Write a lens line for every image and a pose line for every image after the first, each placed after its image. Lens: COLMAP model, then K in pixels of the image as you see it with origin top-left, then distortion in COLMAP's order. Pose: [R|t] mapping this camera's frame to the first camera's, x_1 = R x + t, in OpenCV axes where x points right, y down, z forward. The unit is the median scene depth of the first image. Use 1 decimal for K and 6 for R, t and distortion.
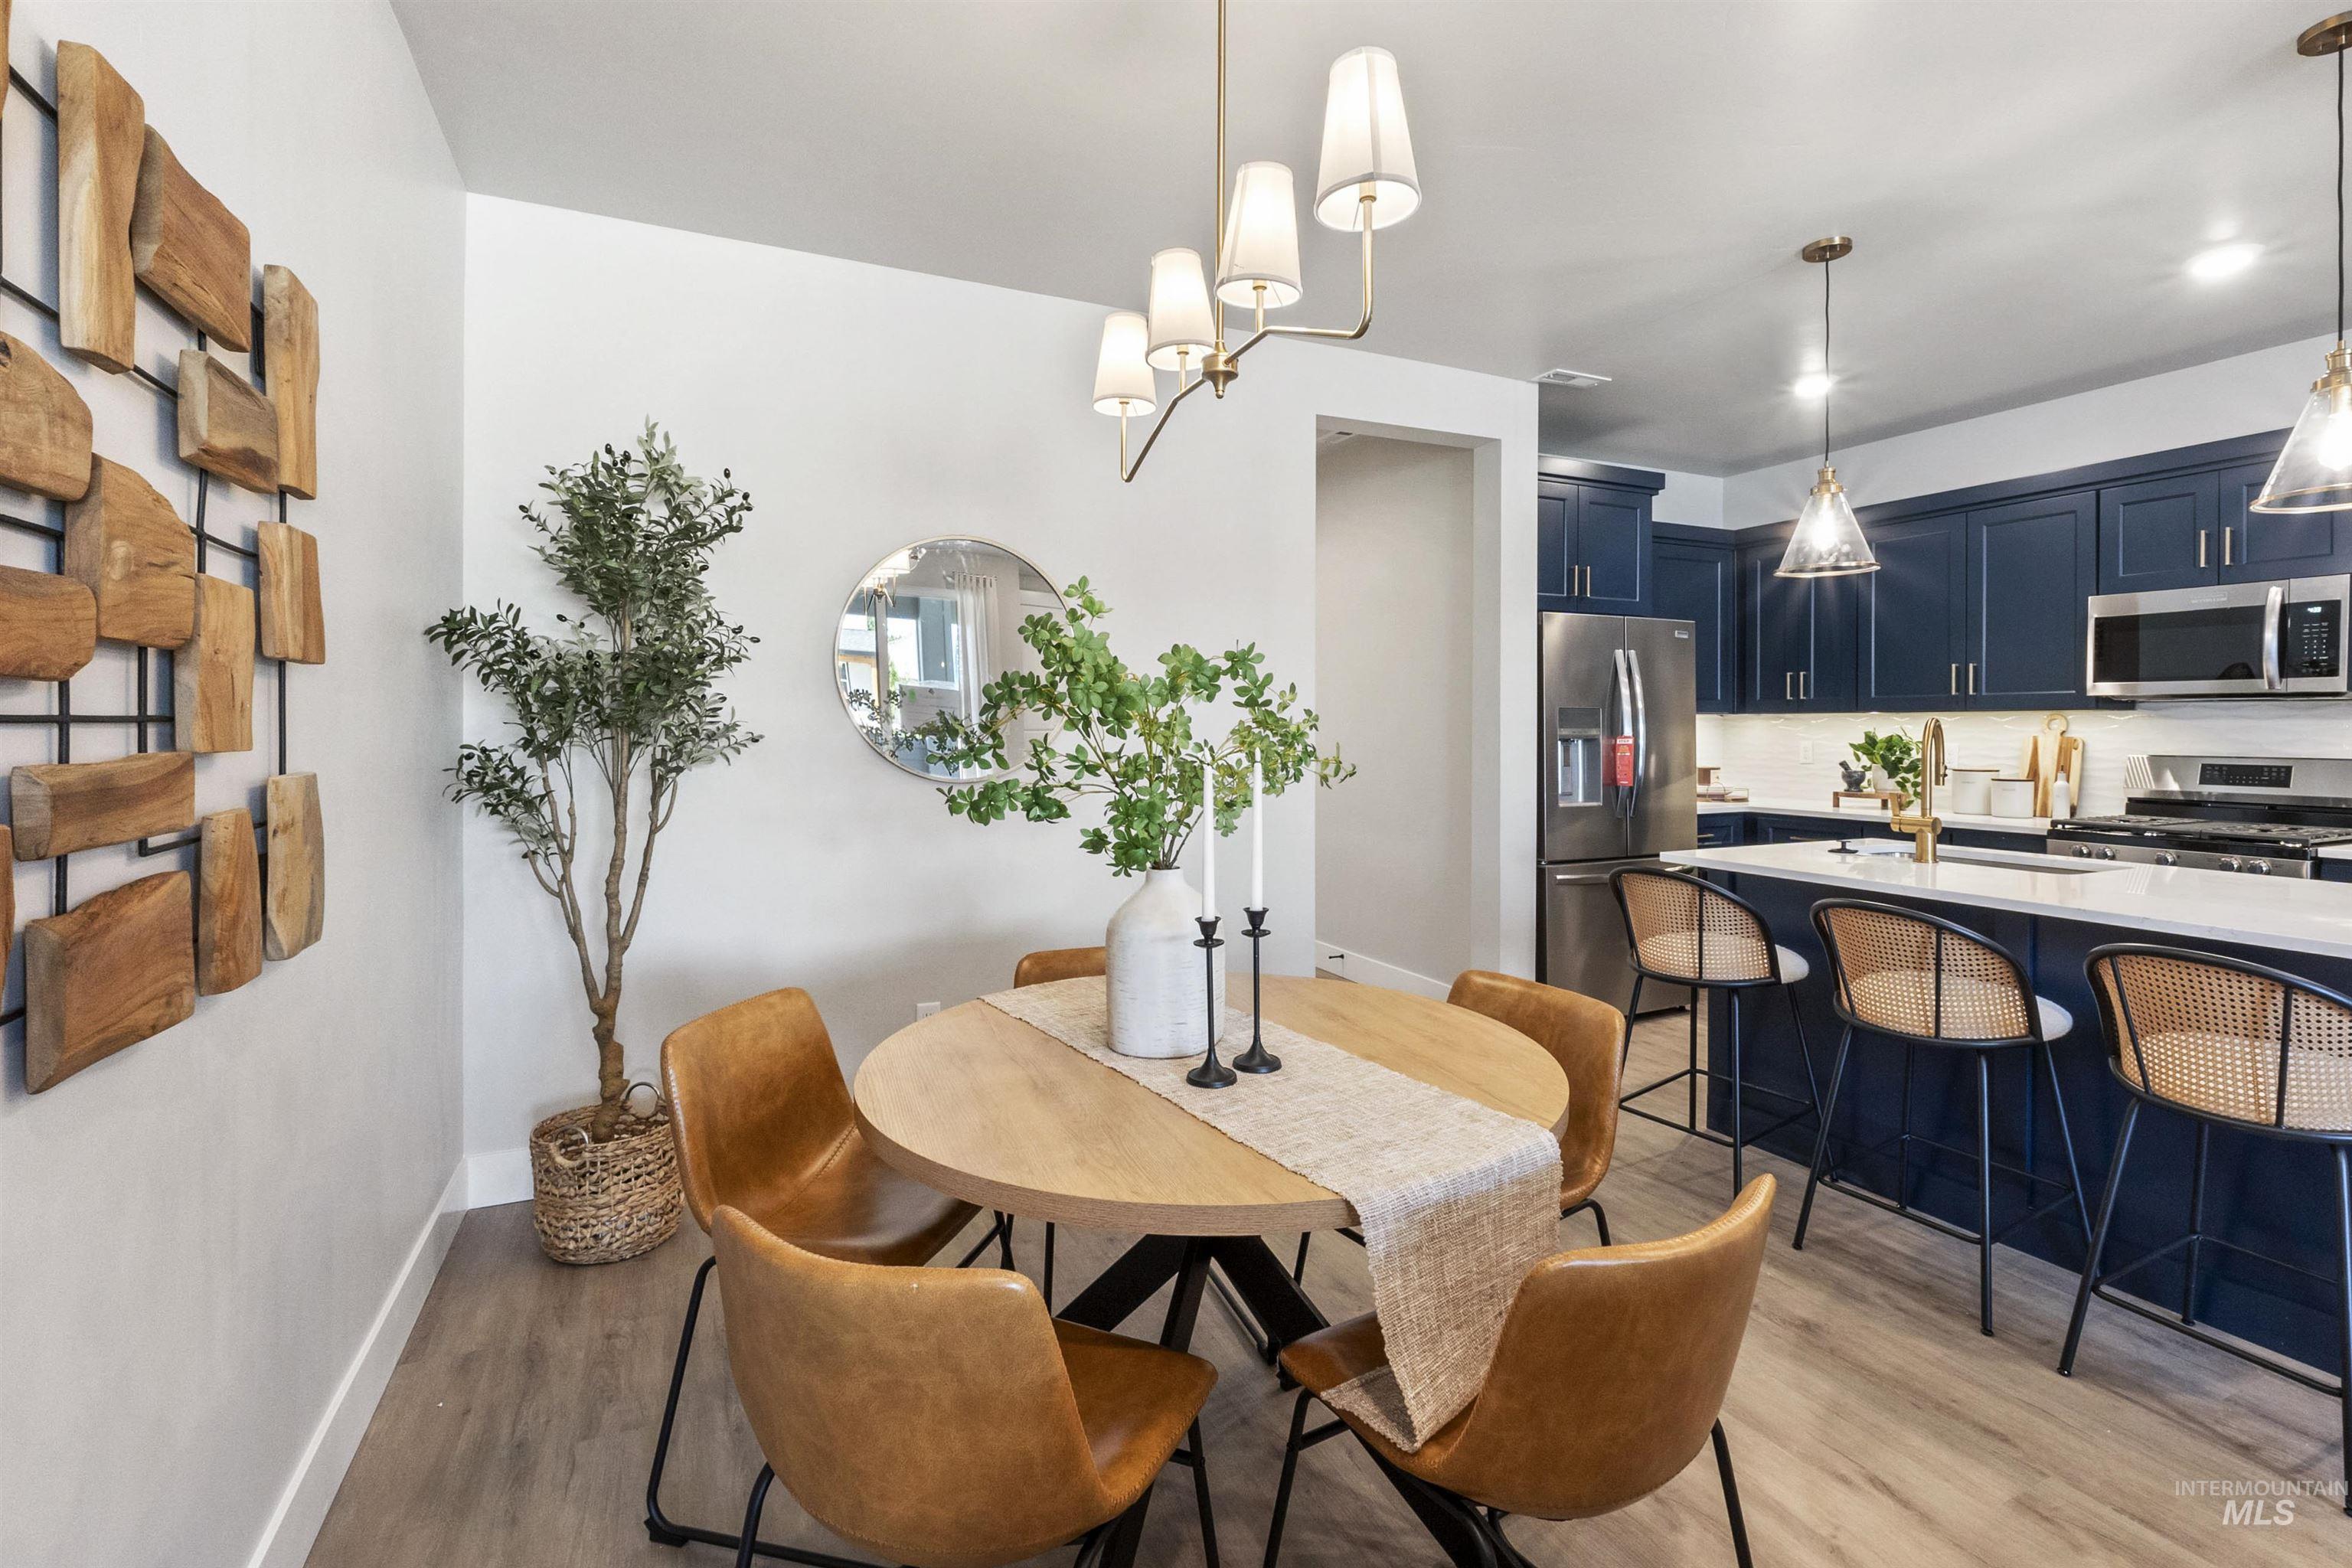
lens RADIAL K [[1072.2, 0, 1190.5], [0, 1072.2, 739.3], [0, 0, 1]] dist [-0.001439, -0.000111]
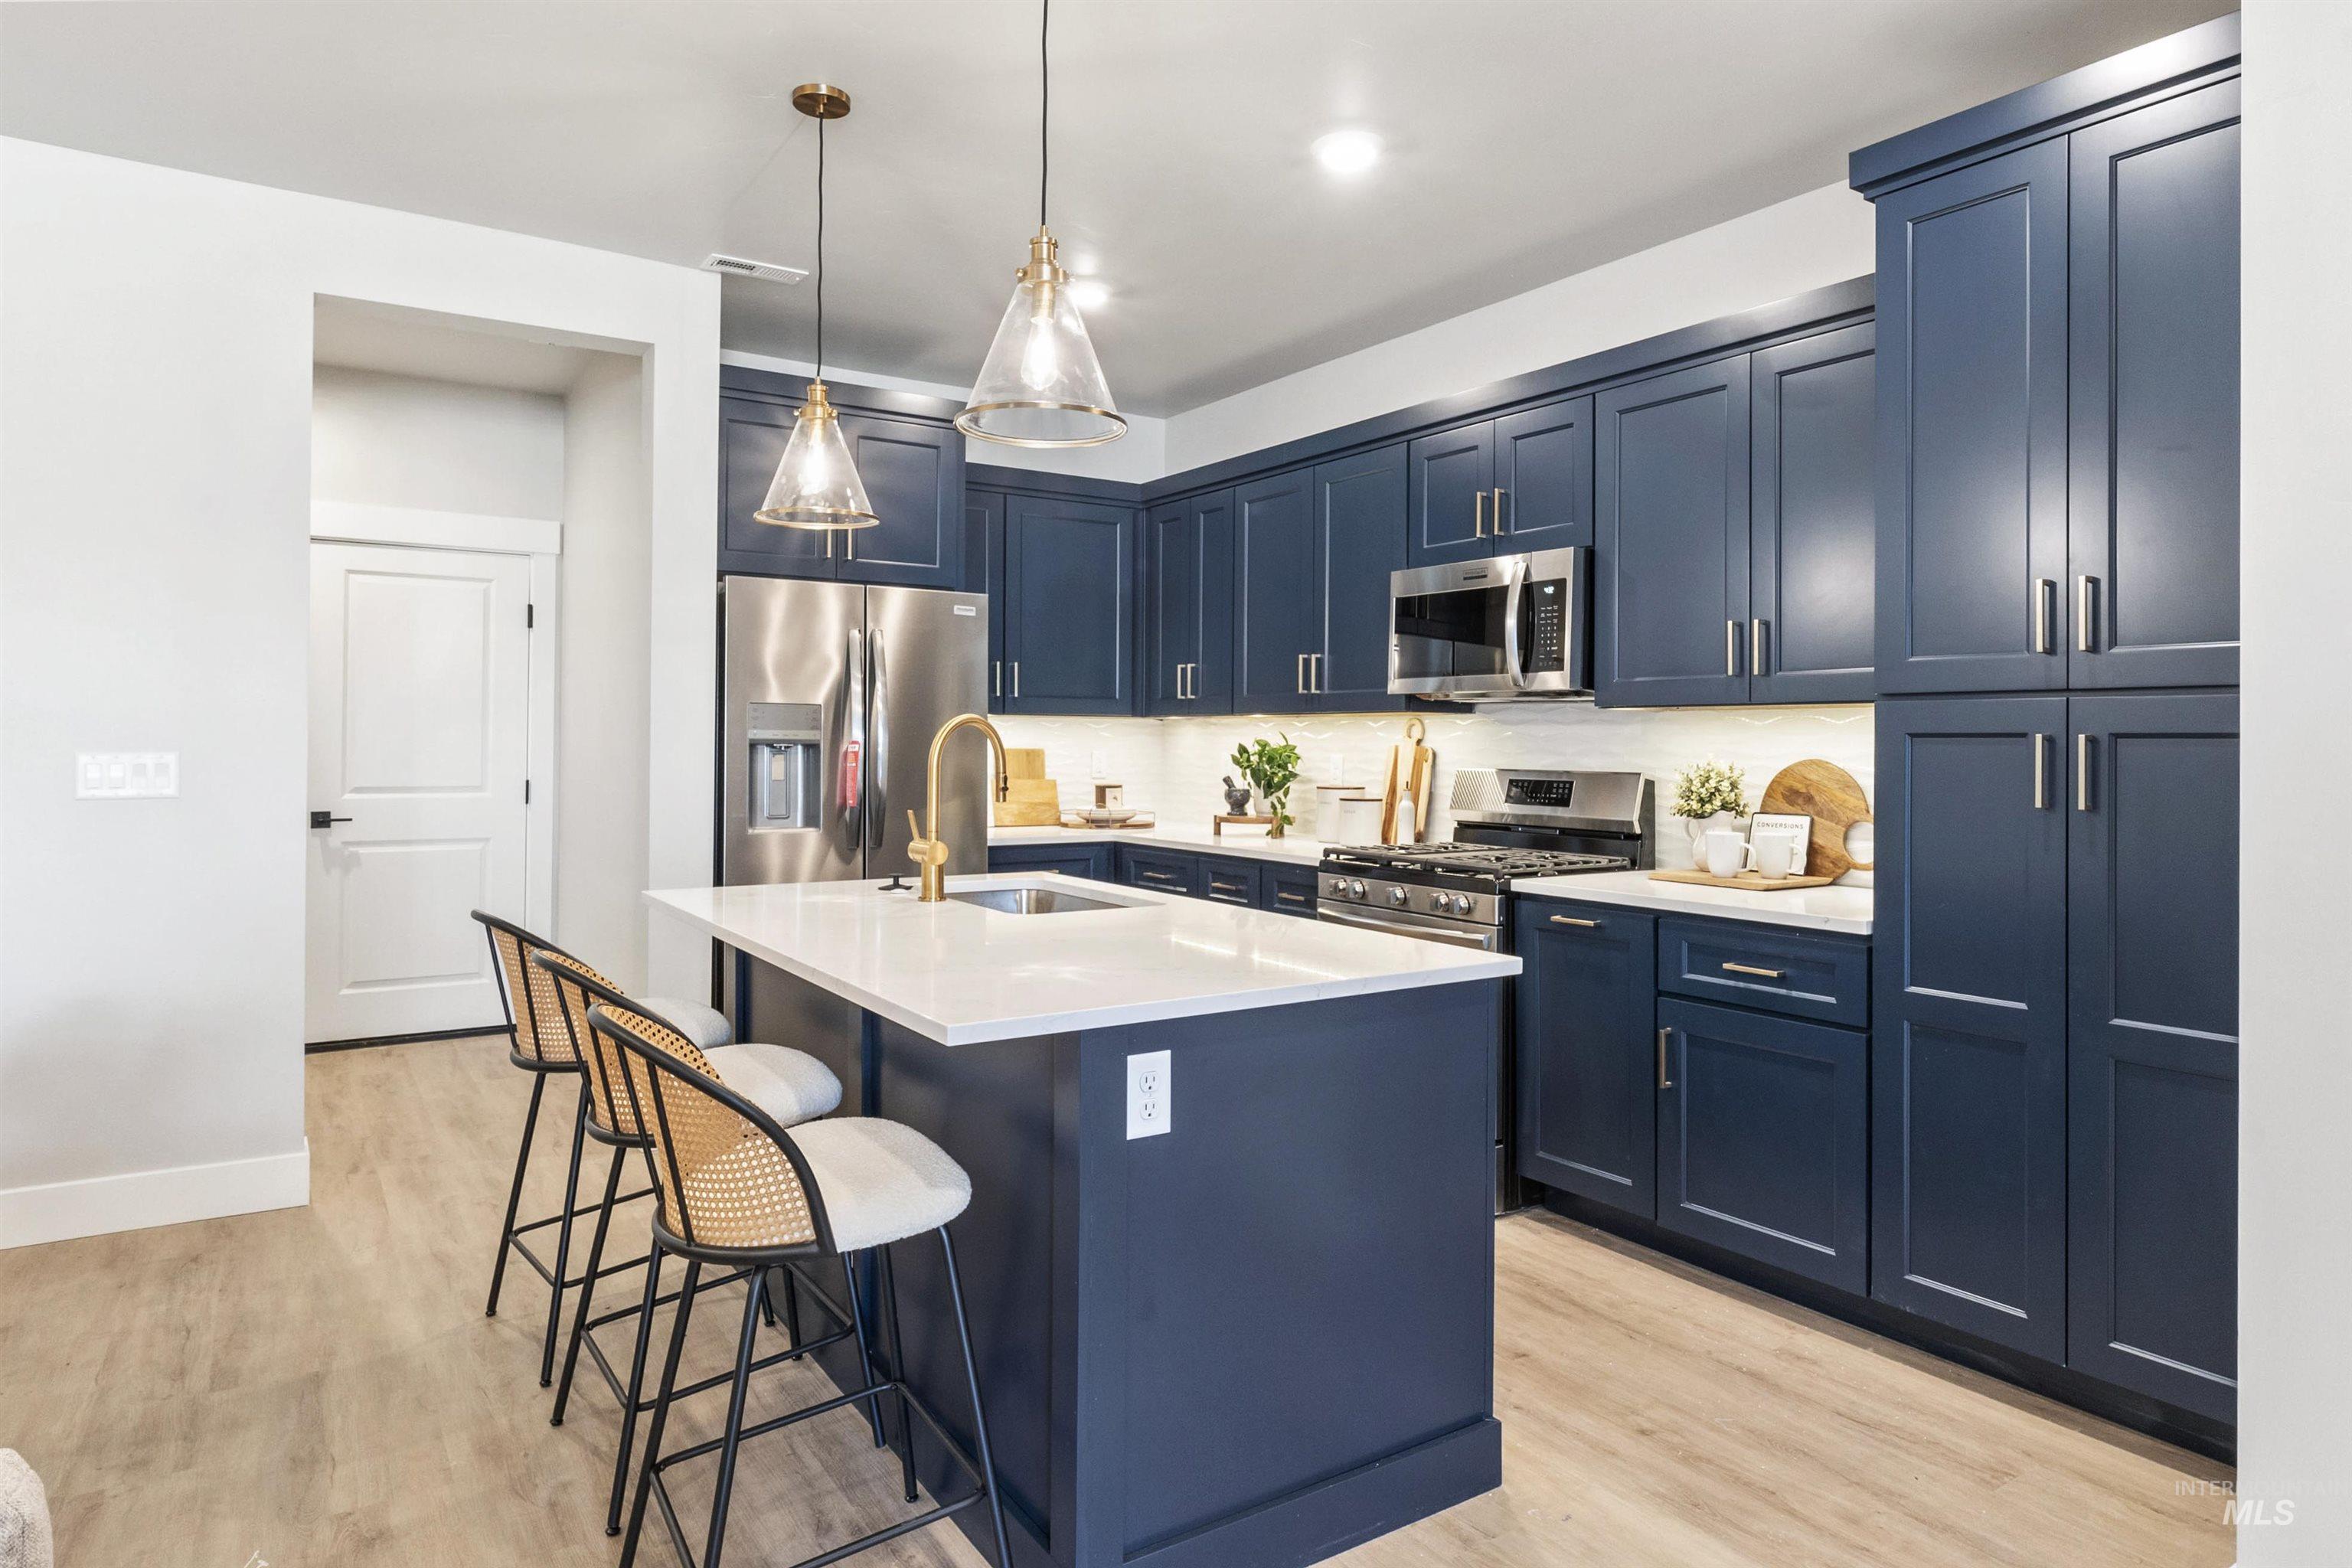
lens RADIAL K [[1401.7, 0, 1176.8], [0, 1401.7, 769.8], [0, 0, 1]] dist [0.005324, 0.000765]
pose [[0.991303, 0.002372, 0.131580, 0.540502], [-0.003657, 0.999948, 0.009526, 0.006540], [-0.131550, -0.009924, 0.991260, -0.021861]]
